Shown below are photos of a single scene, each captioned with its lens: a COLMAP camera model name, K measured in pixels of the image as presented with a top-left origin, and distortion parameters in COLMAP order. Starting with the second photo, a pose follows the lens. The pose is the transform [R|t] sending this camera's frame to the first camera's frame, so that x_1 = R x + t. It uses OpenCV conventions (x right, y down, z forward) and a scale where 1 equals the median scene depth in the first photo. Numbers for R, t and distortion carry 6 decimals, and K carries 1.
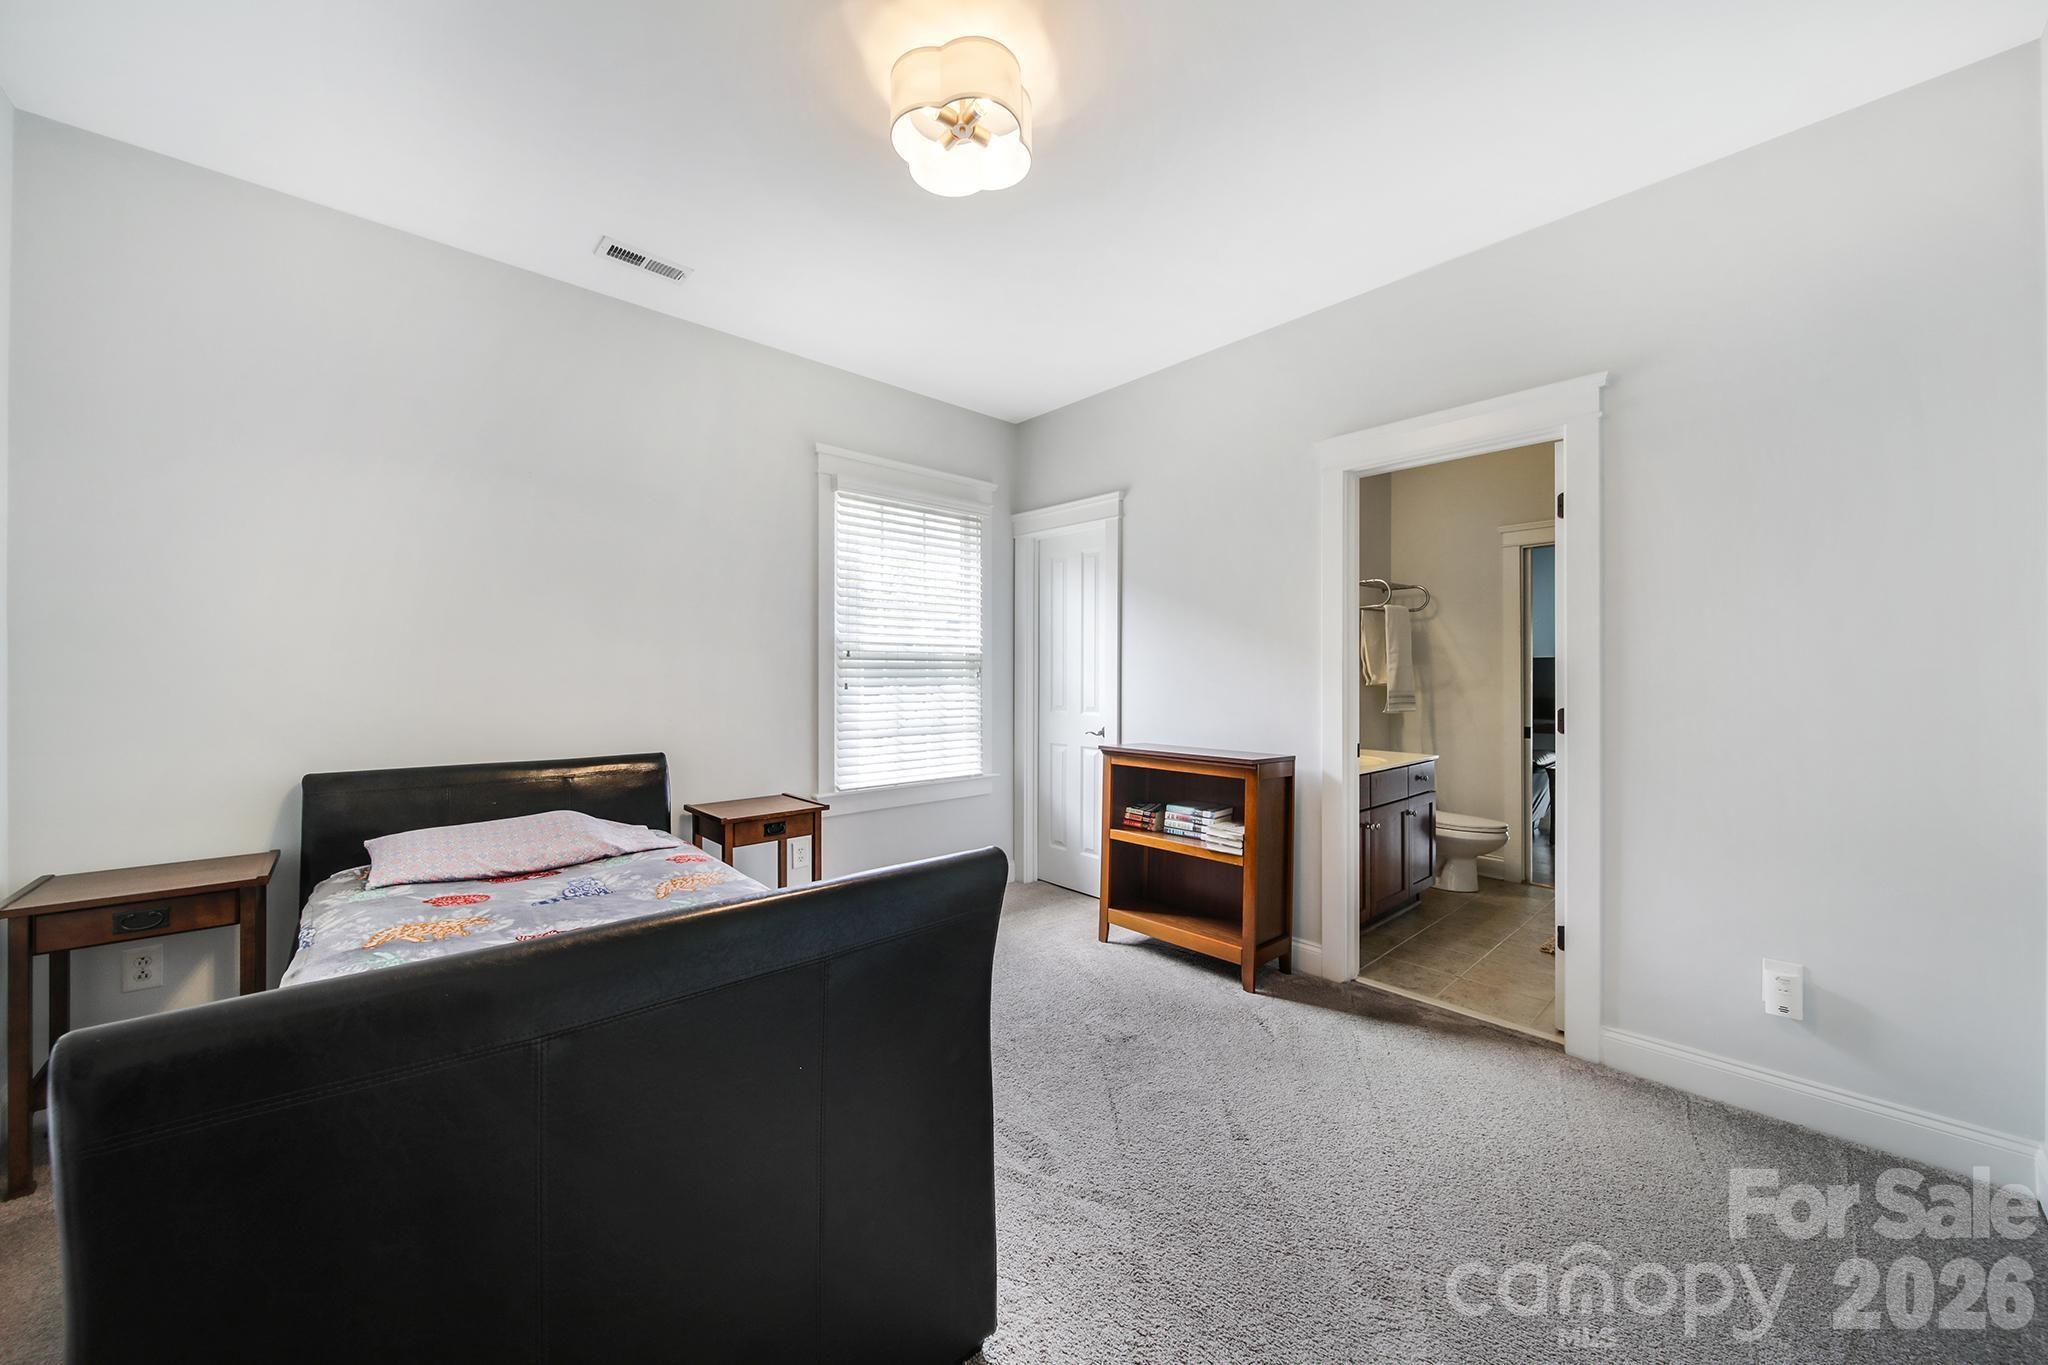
lens RADIAL K [[732.2, 0, 1030.2], [0, 732.2, 693.8], [0, 0, 1]] dist [-0.001232, -0.000945]
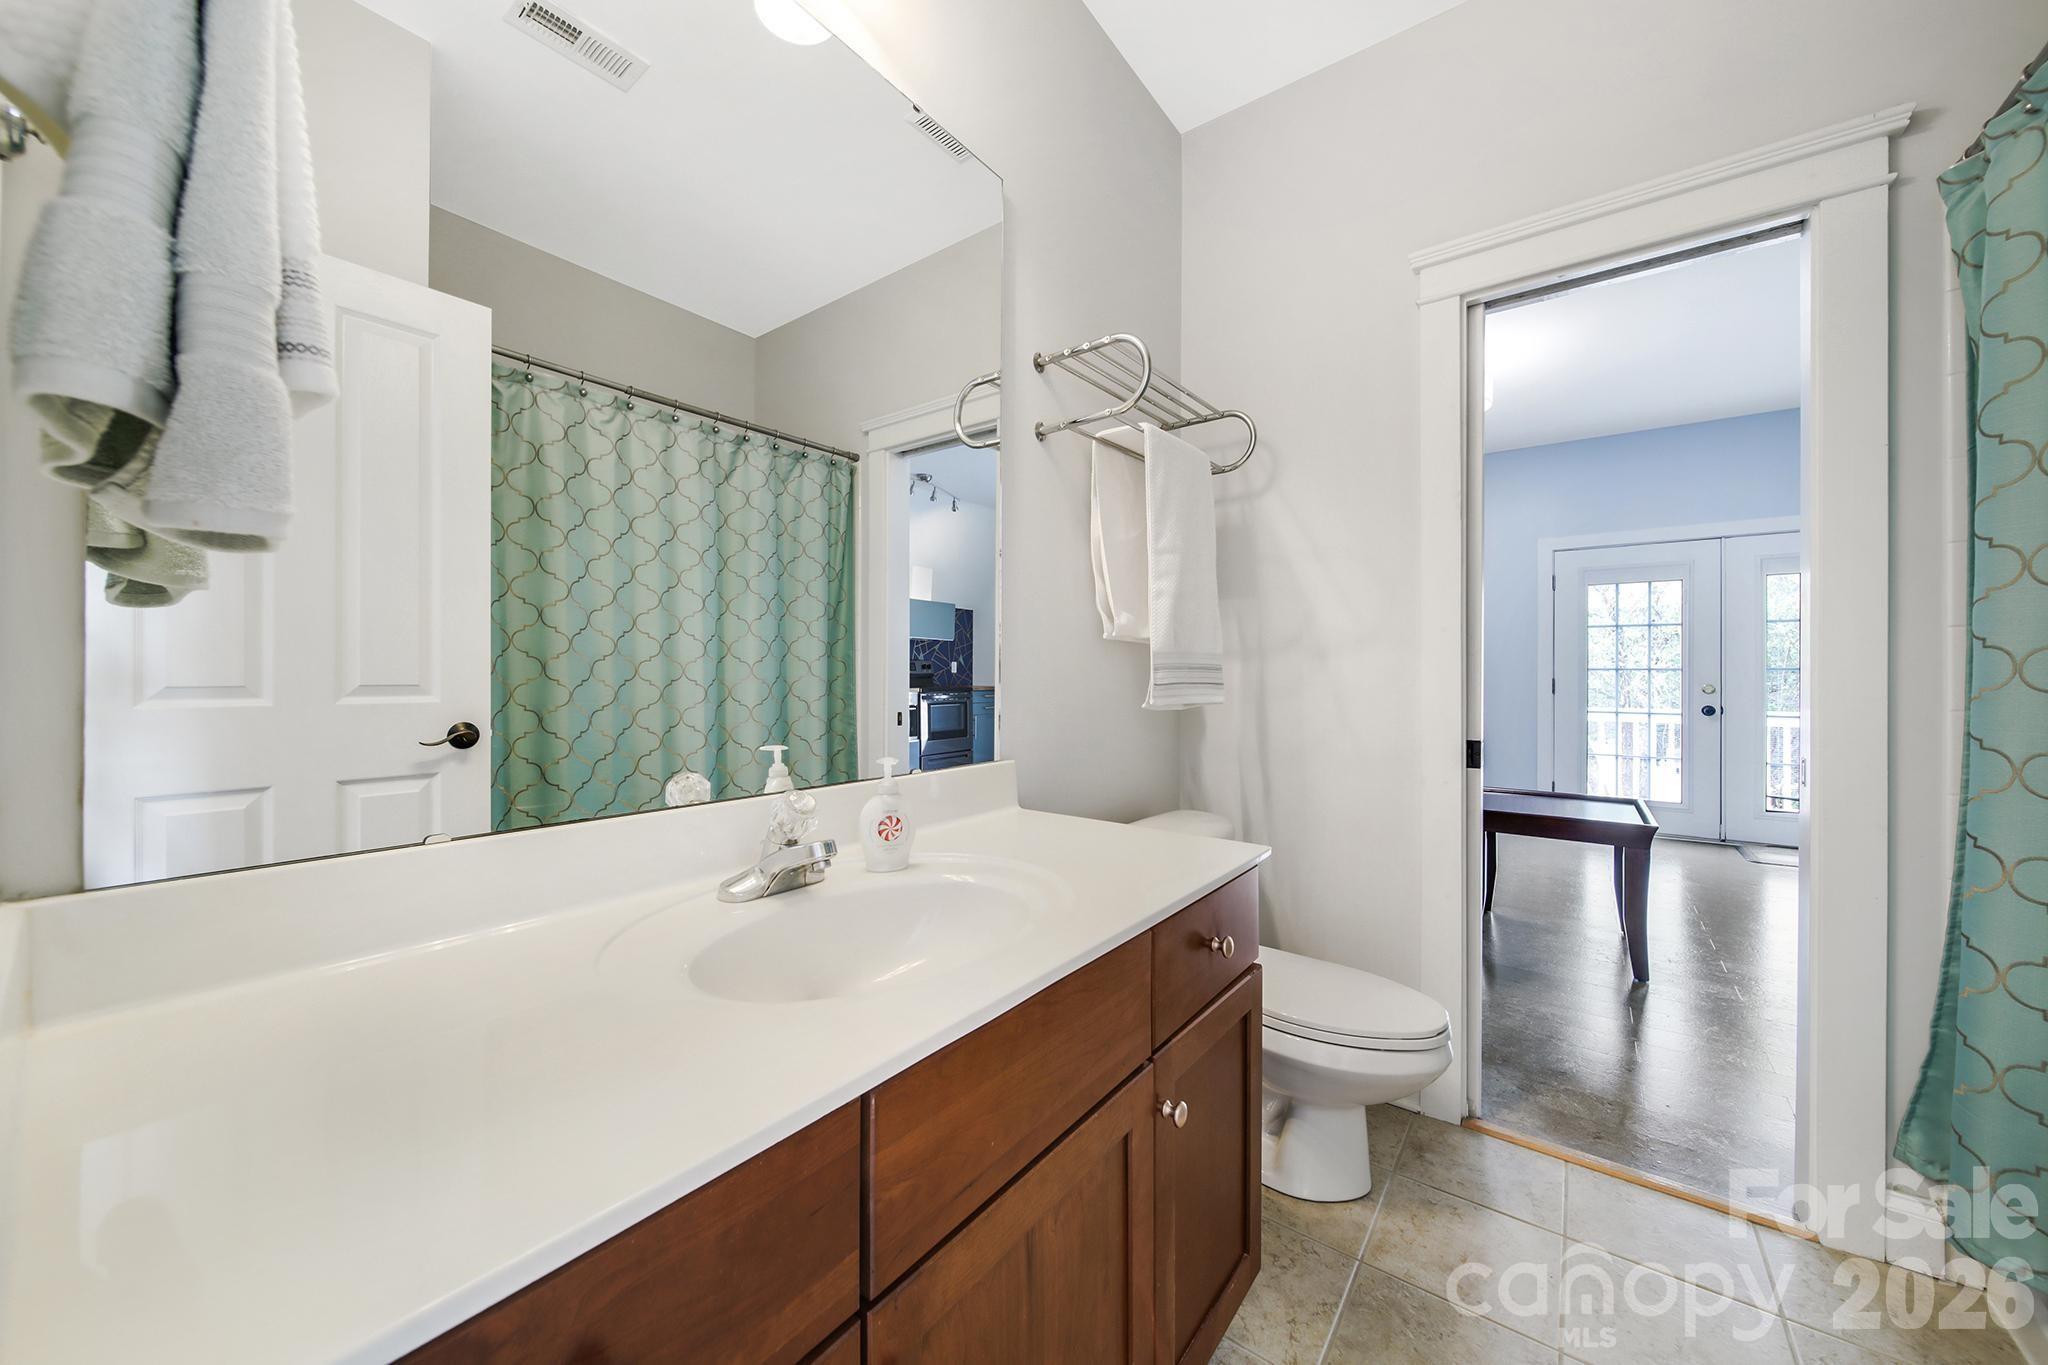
lens RADIAL K [[732.2, 0, 1021.4], [0, 732.2, 687.0], [0, 0, 1]] dist [-0.001232, -0.000945]
pose [[0.983525, 0.001374, 0.180768, 0.340613], [-0.003687, 0.999916, 0.012461, 0.009336], [-0.180735, -0.012922, 0.983447, 0.615249]]
